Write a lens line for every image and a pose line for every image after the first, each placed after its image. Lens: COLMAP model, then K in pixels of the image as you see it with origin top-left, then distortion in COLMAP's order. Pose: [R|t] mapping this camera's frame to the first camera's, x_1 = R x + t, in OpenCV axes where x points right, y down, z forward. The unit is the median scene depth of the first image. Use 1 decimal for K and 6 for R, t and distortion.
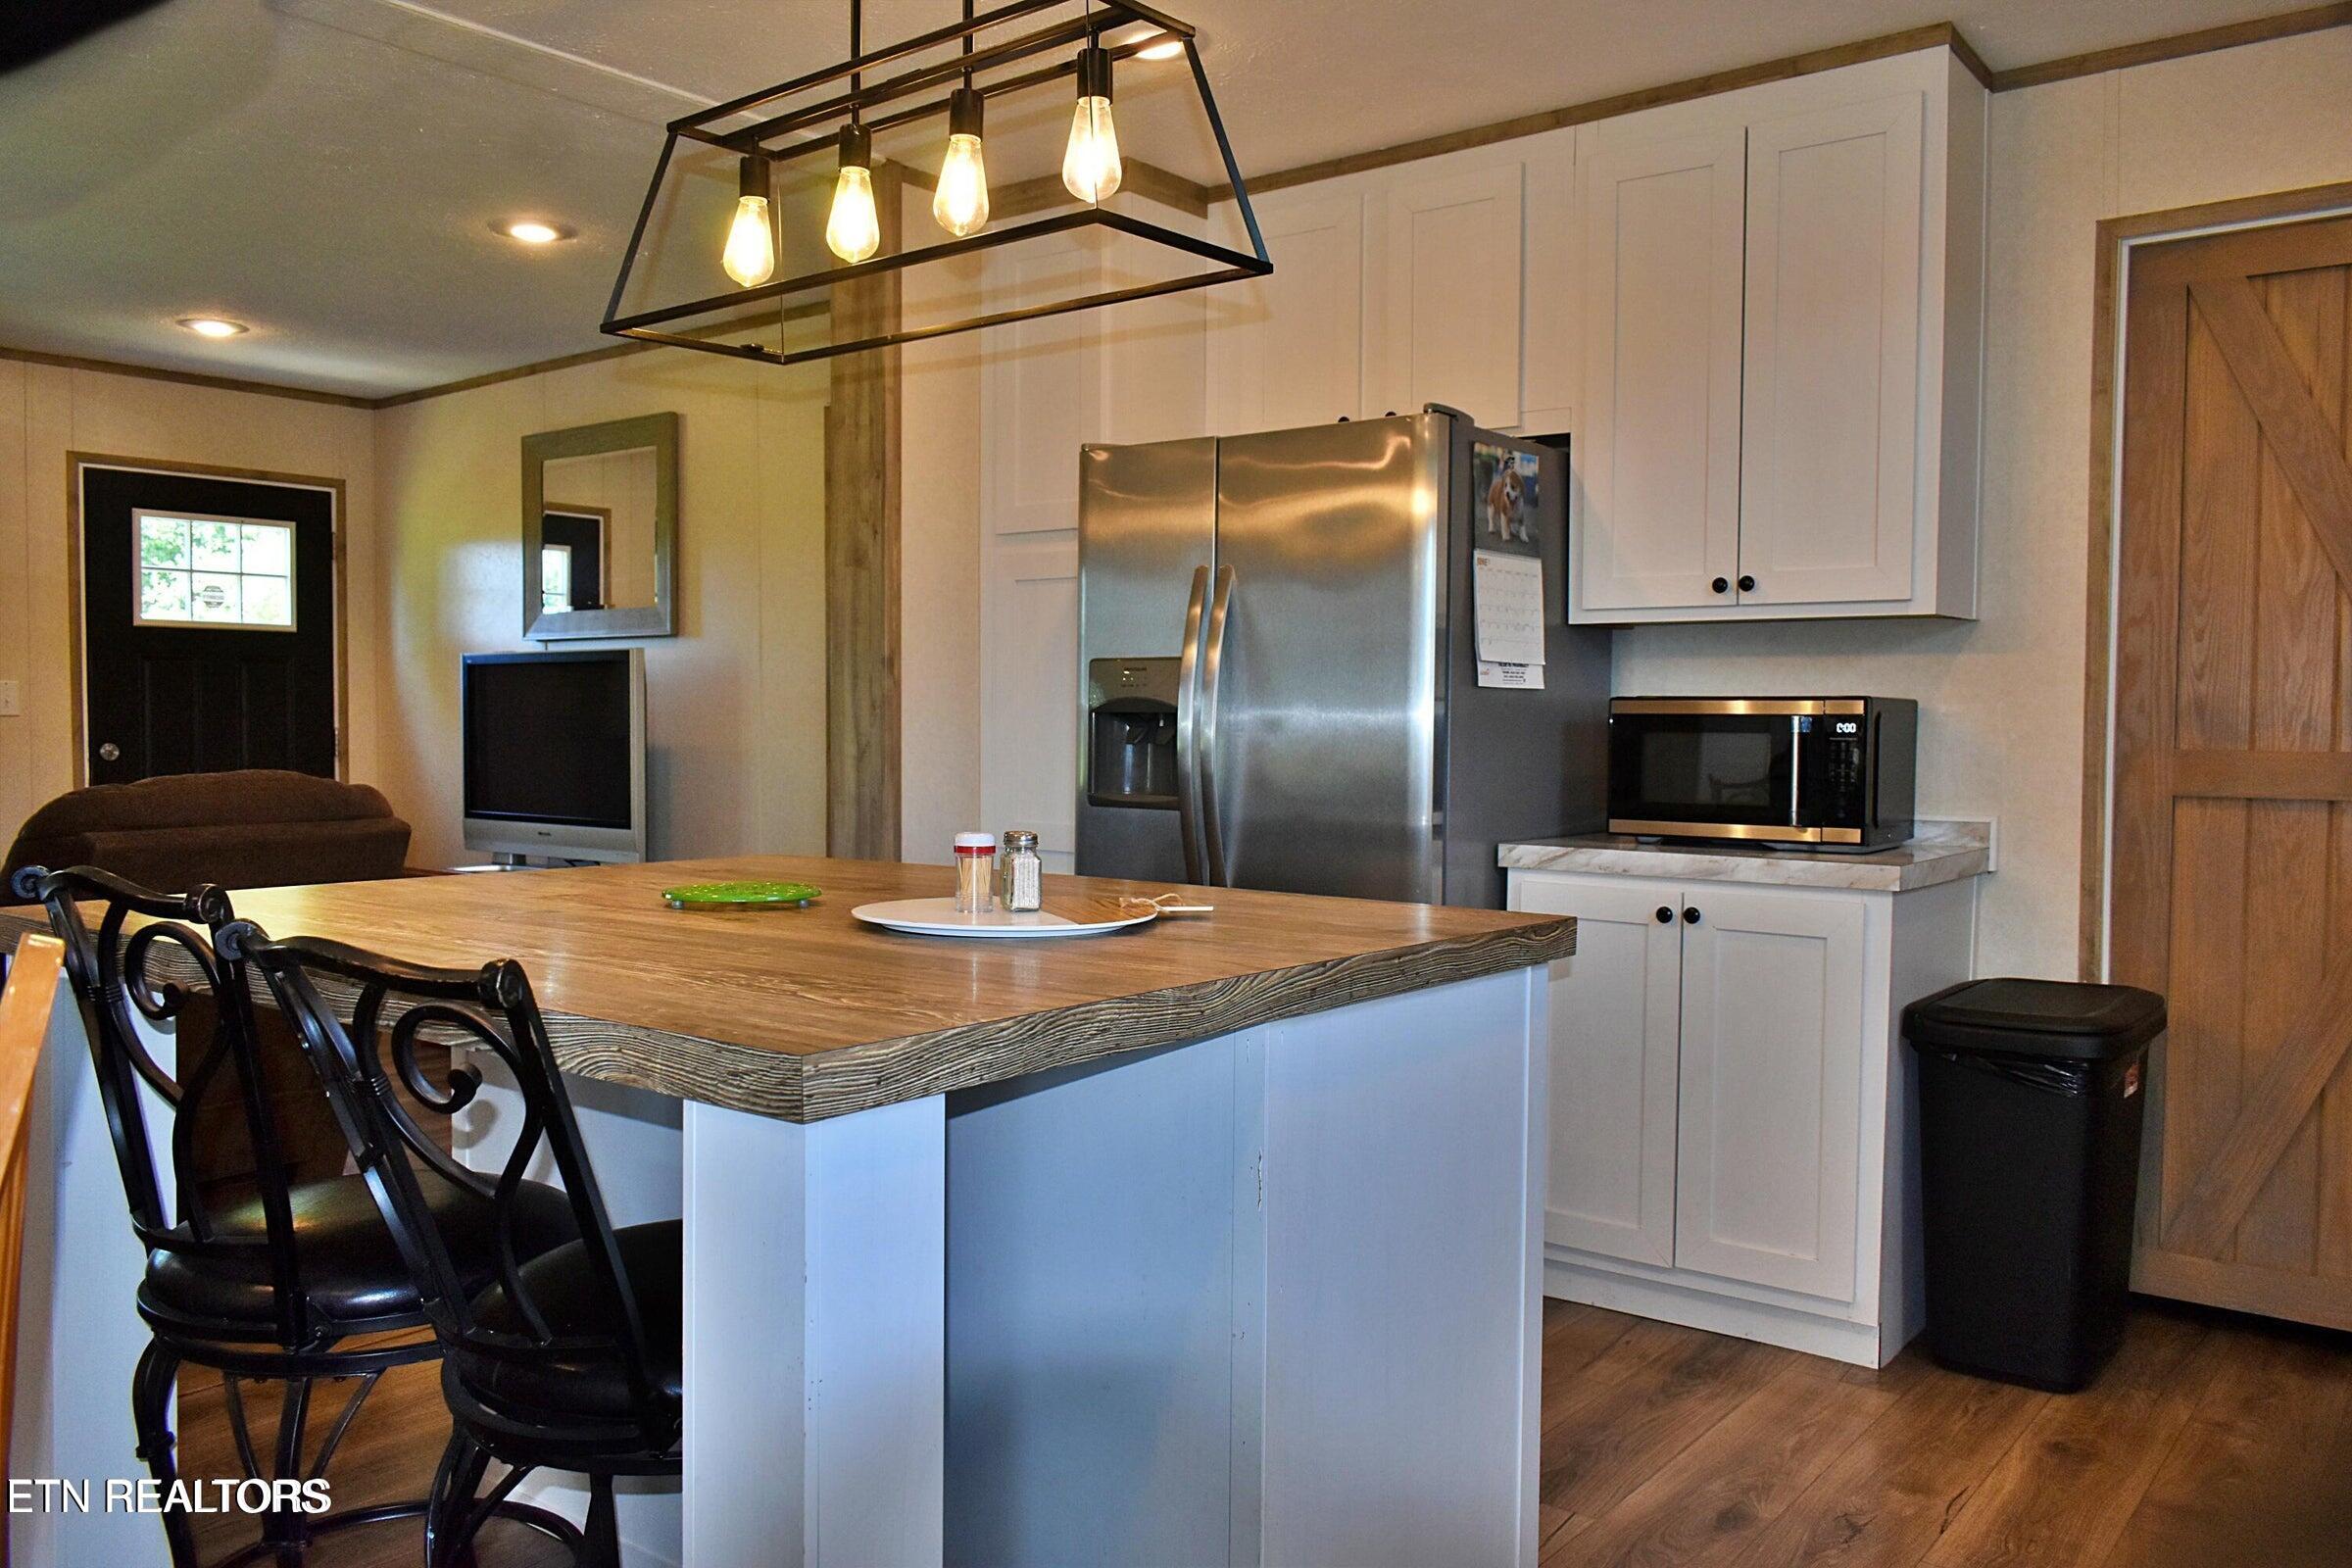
lens RADIAL K [[1793.9, 0, 1176.0], [0, 1793.9, 784.0], [0, 0, 1]] dist [-0.009639, -0.008829]
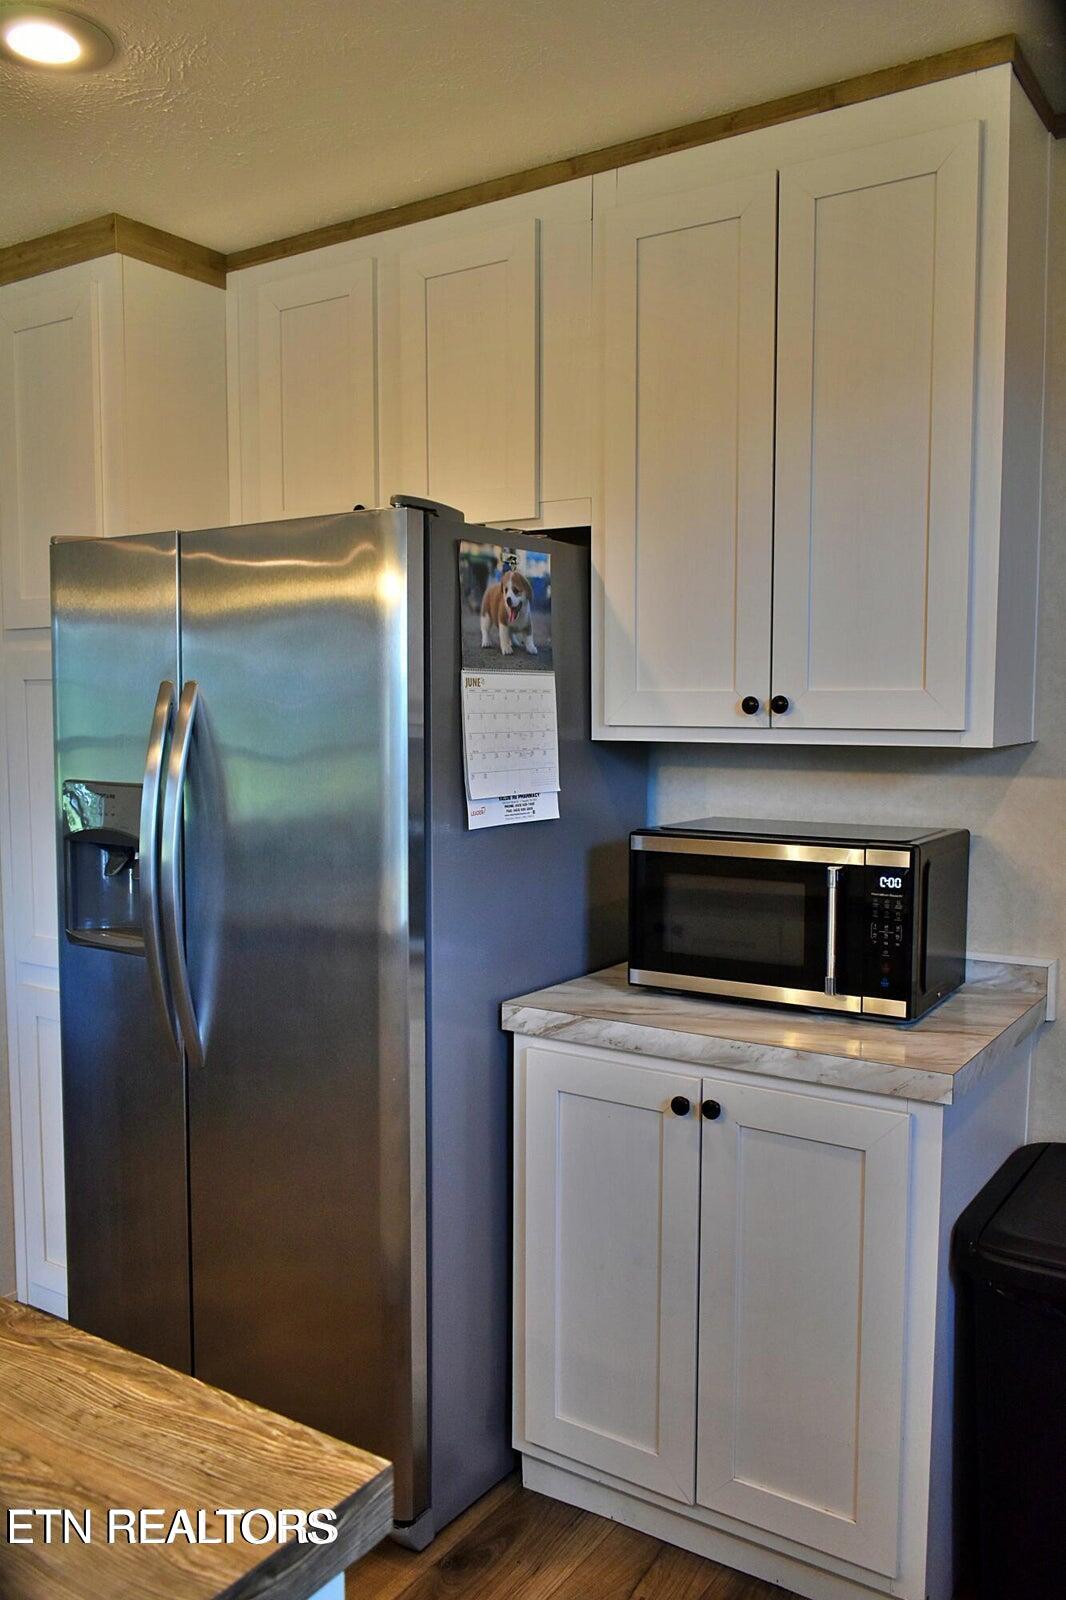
lens RADIAL K [[1297.7, 0, 533.0], [0, 1297.7, 800.0], [0, 0, 1]] dist [-0.006906, -0.000441]
pose [[0.996824, -0.013030, 0.078565, 0.147835], [0.010262, 0.999315, 0.035543, -0.088530], [-0.078974, -0.034623, 0.996275, 0.377312]]
